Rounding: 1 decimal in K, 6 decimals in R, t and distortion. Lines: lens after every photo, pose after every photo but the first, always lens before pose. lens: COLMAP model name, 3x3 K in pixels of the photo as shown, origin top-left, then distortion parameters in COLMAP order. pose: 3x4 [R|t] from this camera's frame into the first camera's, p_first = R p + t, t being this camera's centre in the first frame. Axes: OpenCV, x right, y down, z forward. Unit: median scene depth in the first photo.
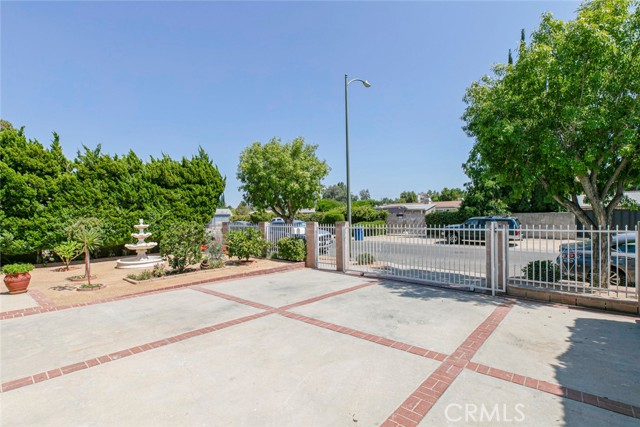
lens RADIAL K [[303.9, 0, 323.7], [0, 303.9, 217.7], [0, 0, 1]] dist [0.013803, 0.000094]
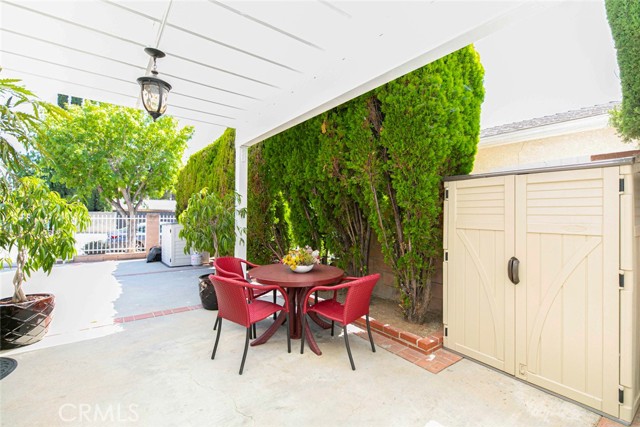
lens RADIAL K [[283.7, 0, 322.2], [0, 283.7, 212.6], [0, 0, 1]] dist [0.002659, -0.001543]
pose [[0.253756, 0.032900, 0.966708, -0.396636], [-0.009401, 0.999458, -0.031547, 0.040357], [-0.967222, -0.001083, 0.253928, -0.472264]]
